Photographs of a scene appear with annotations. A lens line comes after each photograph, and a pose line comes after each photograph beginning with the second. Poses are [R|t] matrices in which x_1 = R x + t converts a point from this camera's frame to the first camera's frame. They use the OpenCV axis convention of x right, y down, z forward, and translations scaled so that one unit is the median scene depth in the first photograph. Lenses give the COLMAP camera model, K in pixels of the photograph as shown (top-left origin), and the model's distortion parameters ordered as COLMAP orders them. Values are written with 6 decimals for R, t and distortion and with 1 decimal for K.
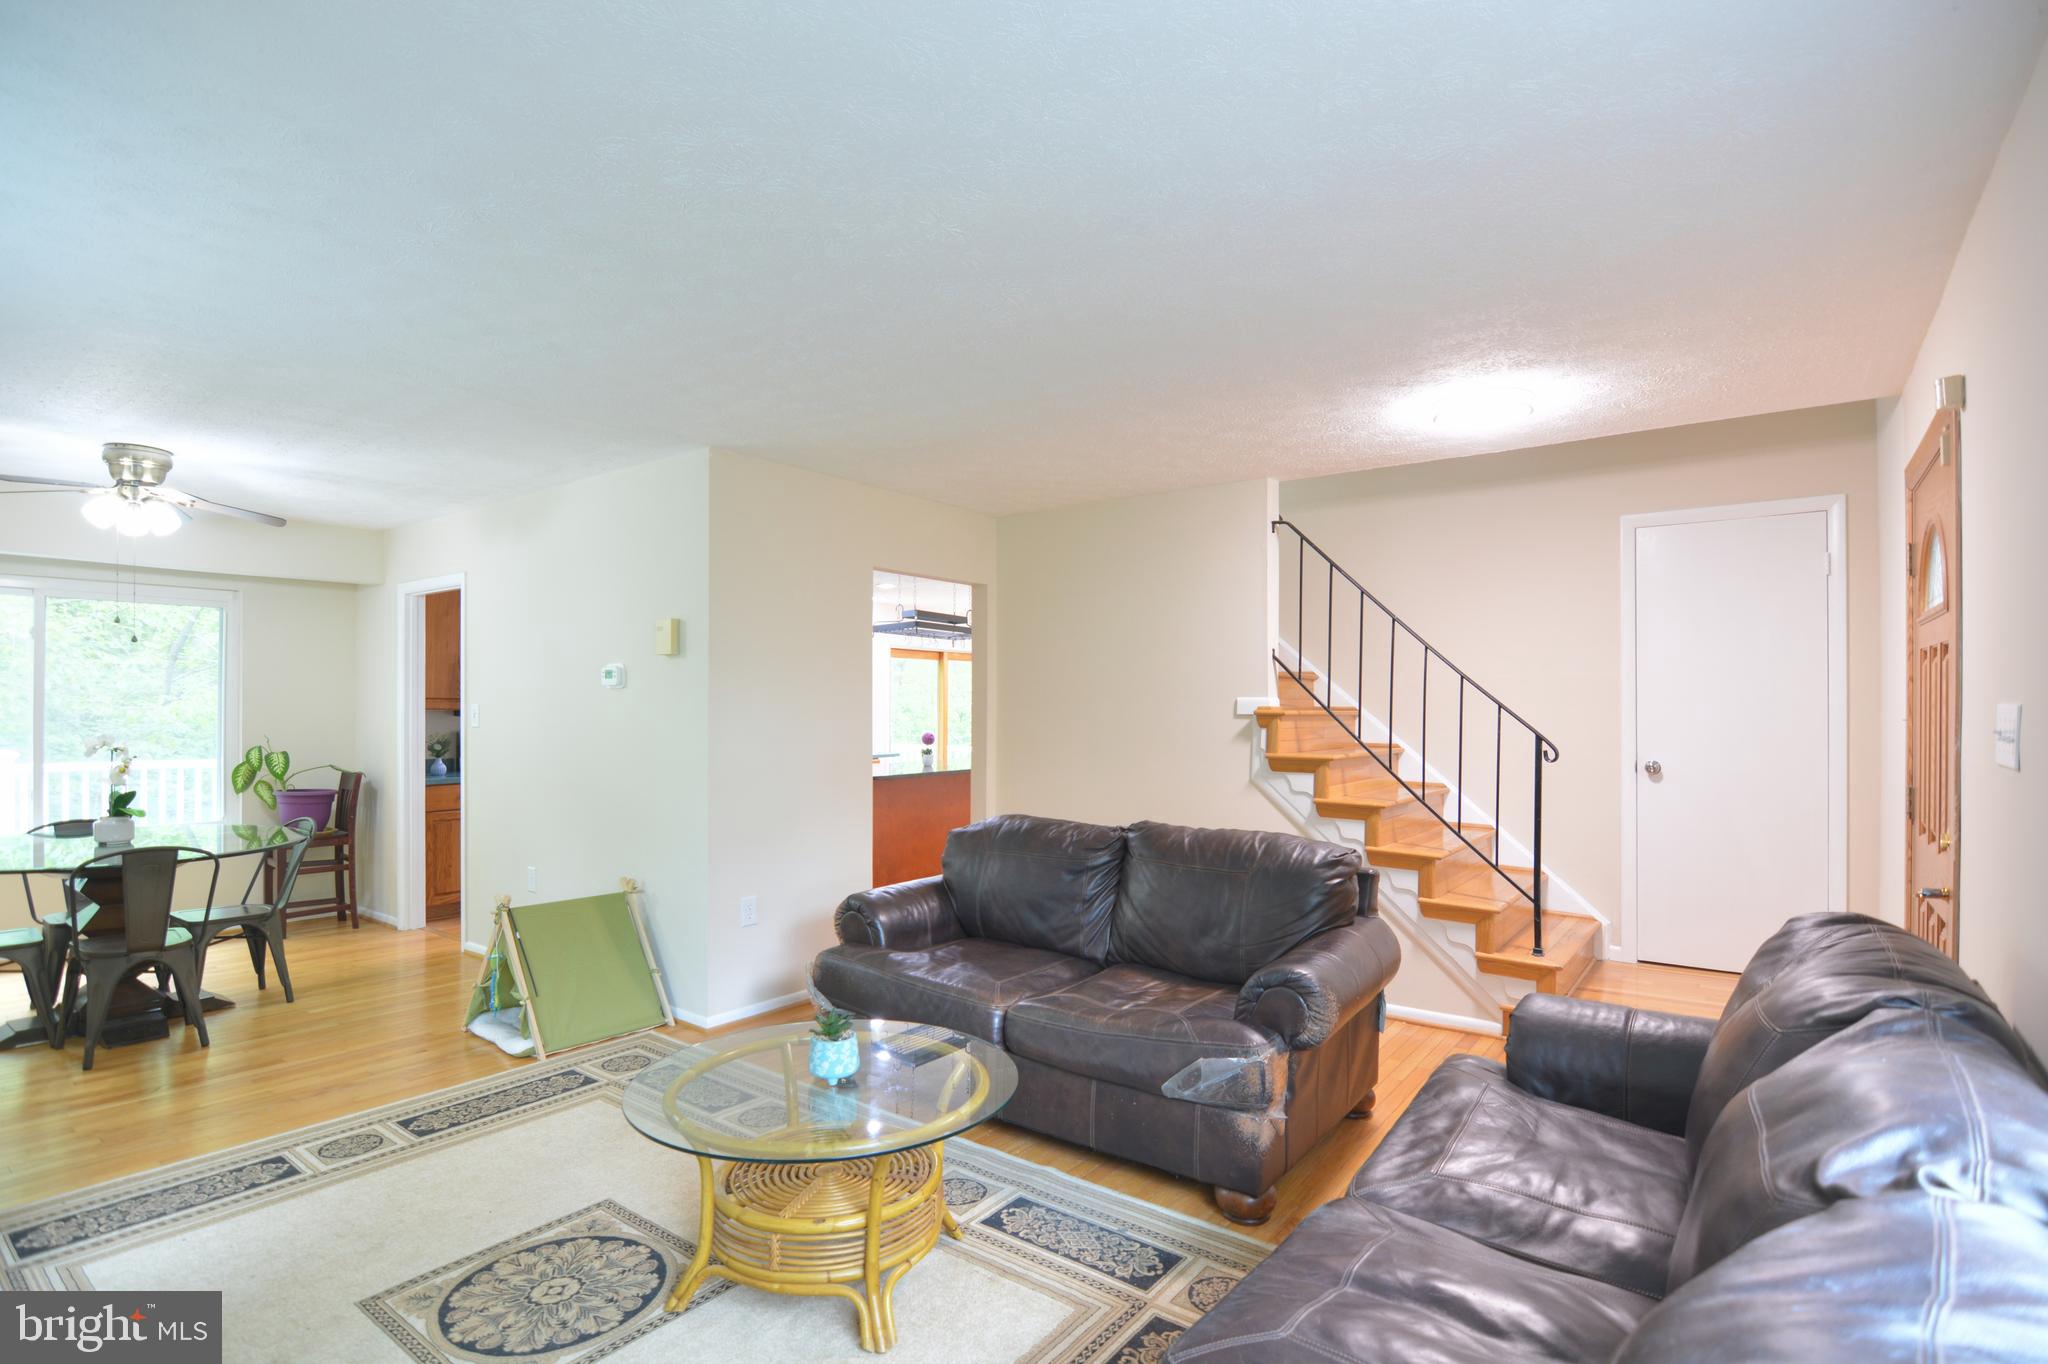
lens RADIAL K [[1011.3, 0, 1029.6], [0, 1011.3, 700.7], [0, 0, 1]] dist [-0.008870, -0.009039]
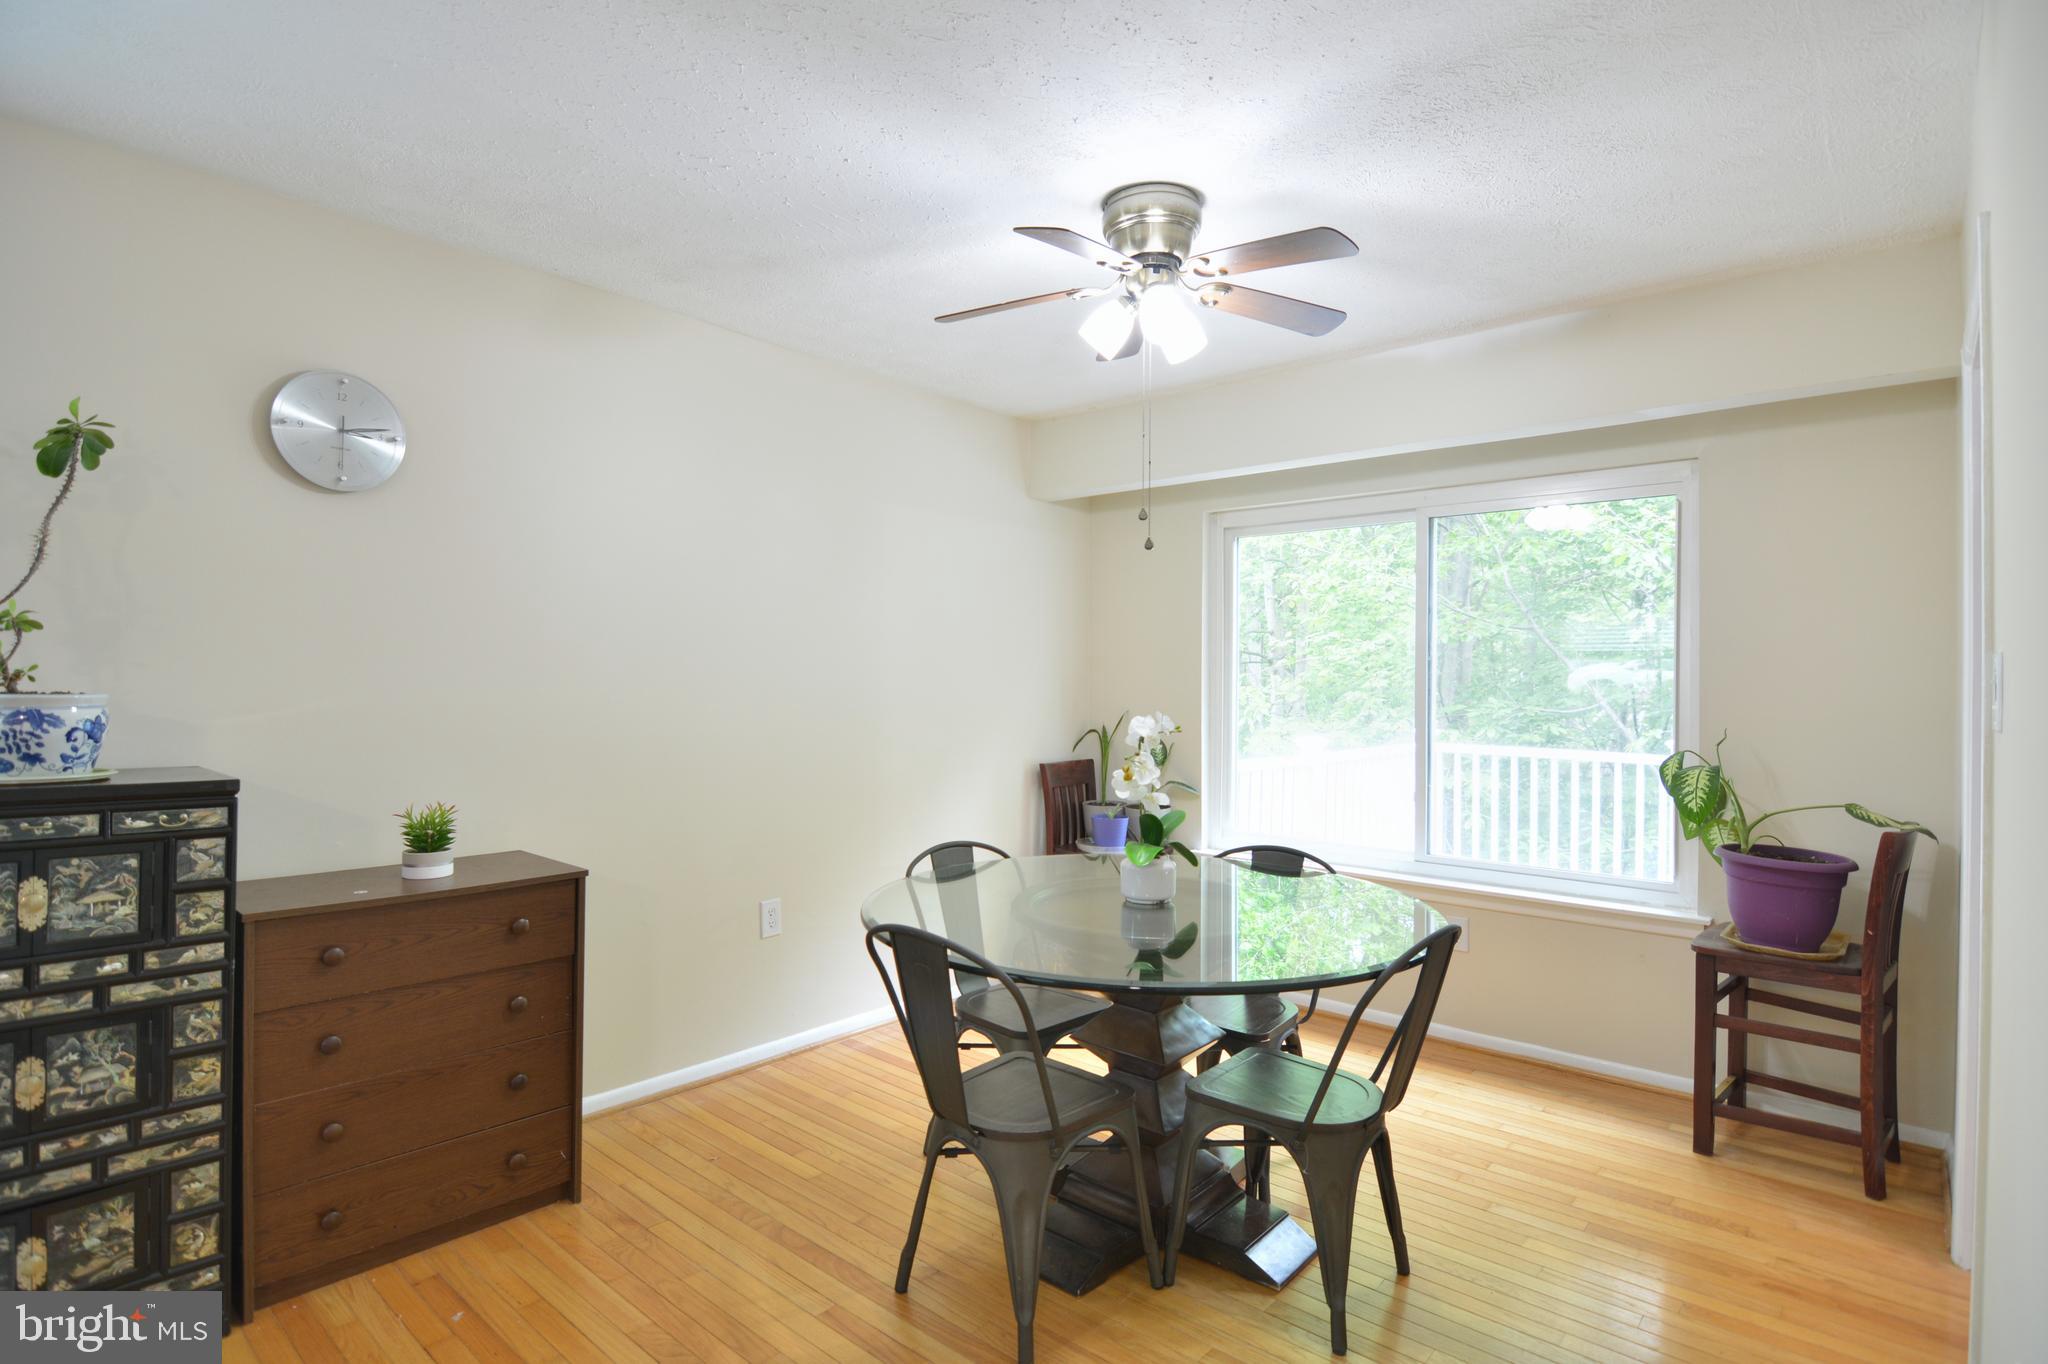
lens RADIAL K [[1011.3, 0, 1015.0], [0, 1011.3, 680.1], [0, 0, 1]] dist [-0.008870, -0.009039]
pose [[-0.080704, -0.004937, -0.996726, -0.298222], [-0.004067, 0.999981, -0.004624, 0.016722], [0.996730, 0.003681, -0.080722, 0.894600]]
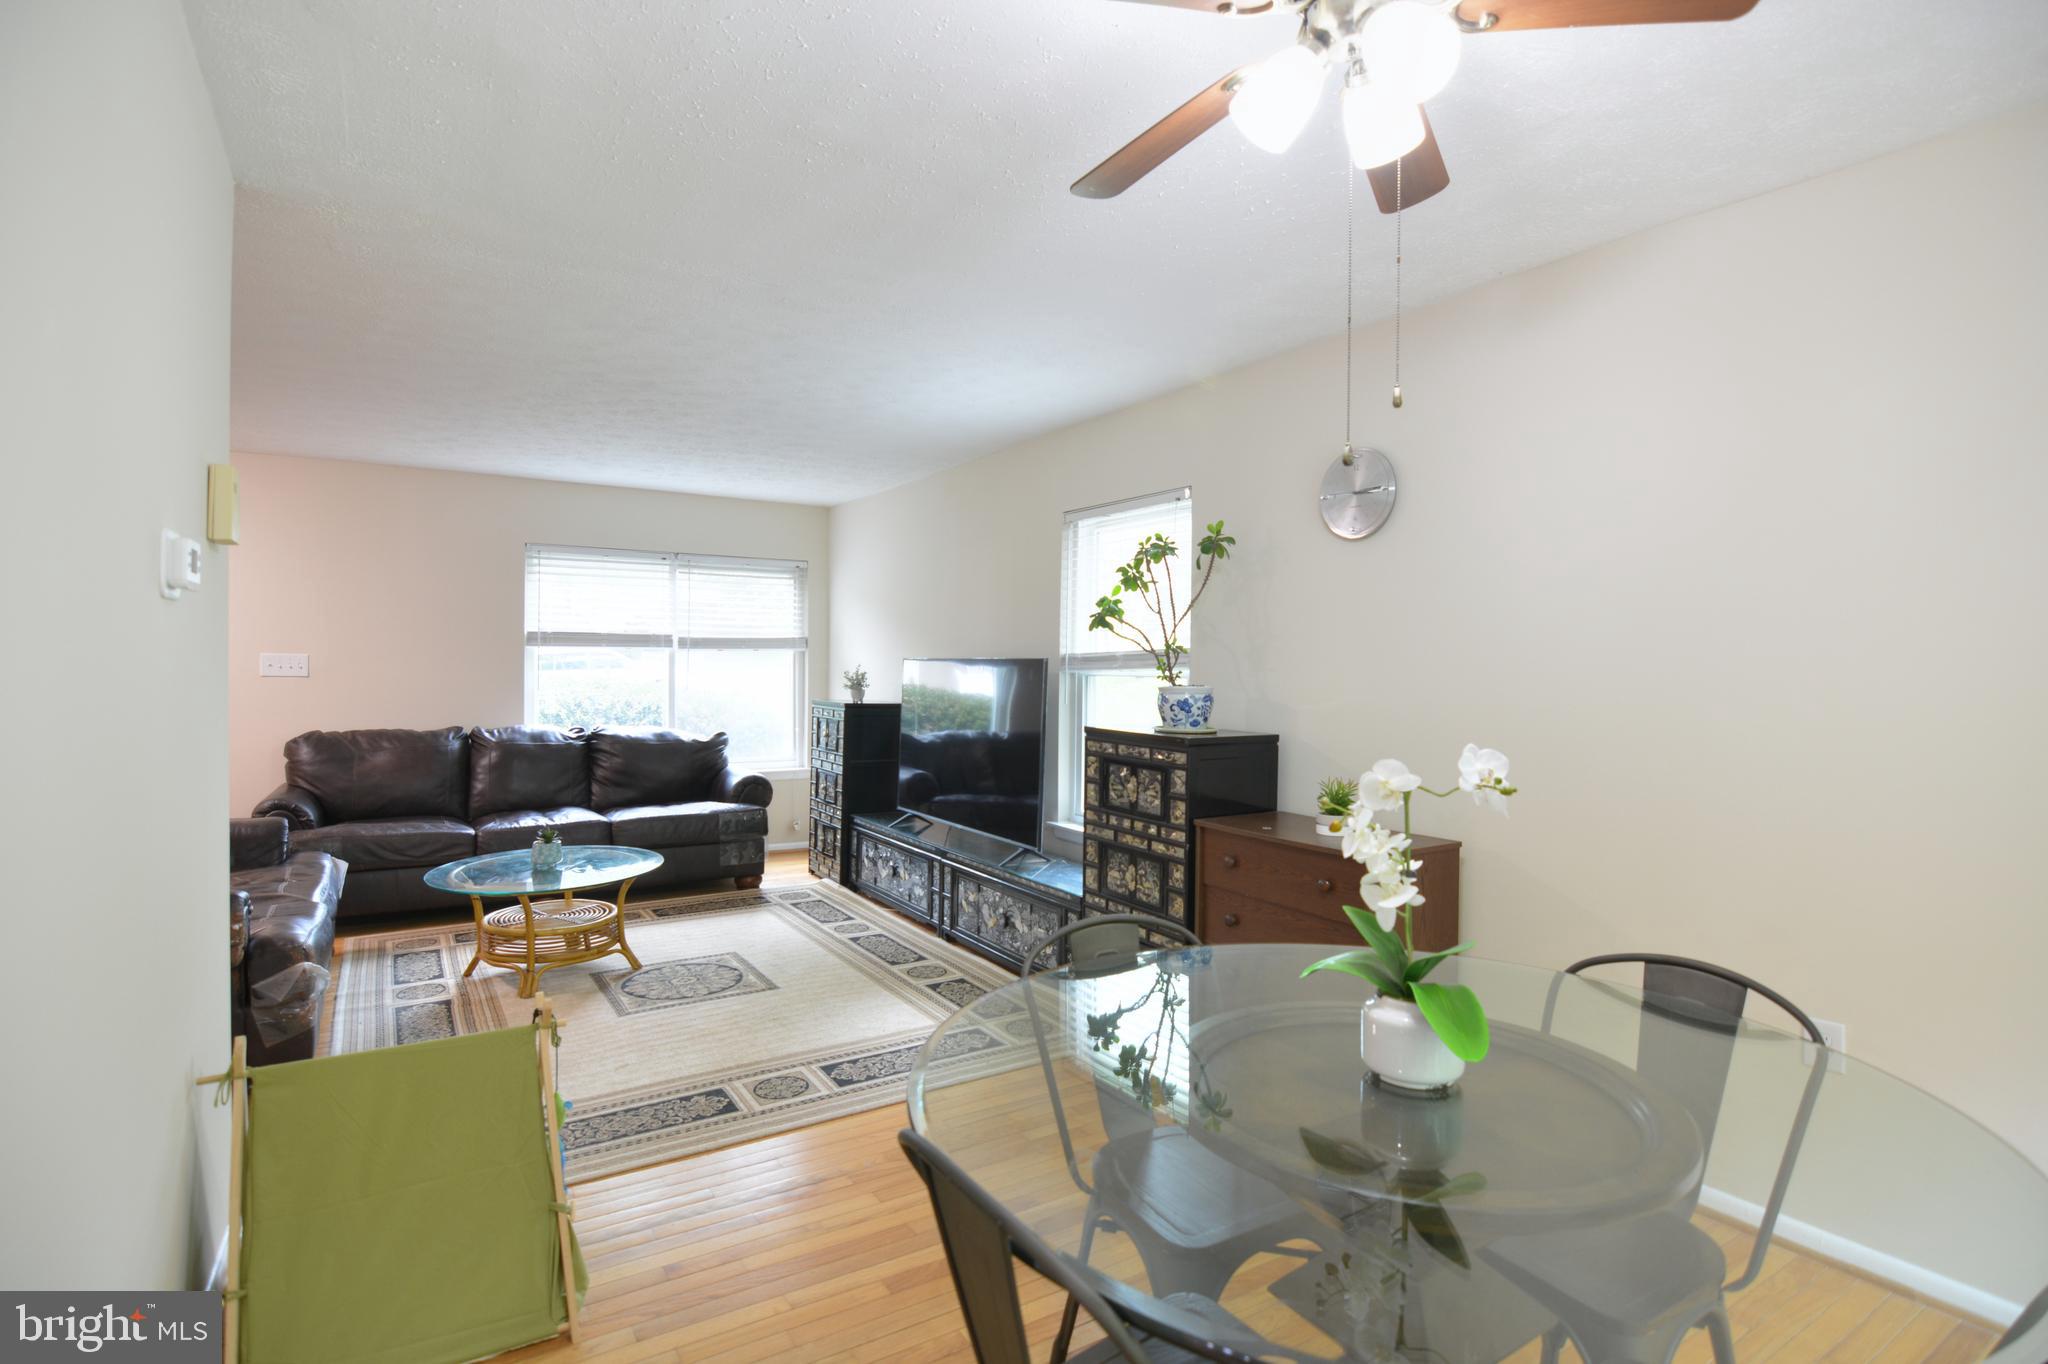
lens RADIAL K [[1011.3, 0, 1037.3], [0, 1011.3, 675.6], [0, 0, 1]] dist [-0.008870, -0.009039]
pose [[-0.940783, -0.013231, 0.338752, -0.845647], [-0.011689, 0.999910, 0.006593, 0.009672], [-0.338809, 0.002243, -0.940853, 1.254669]]
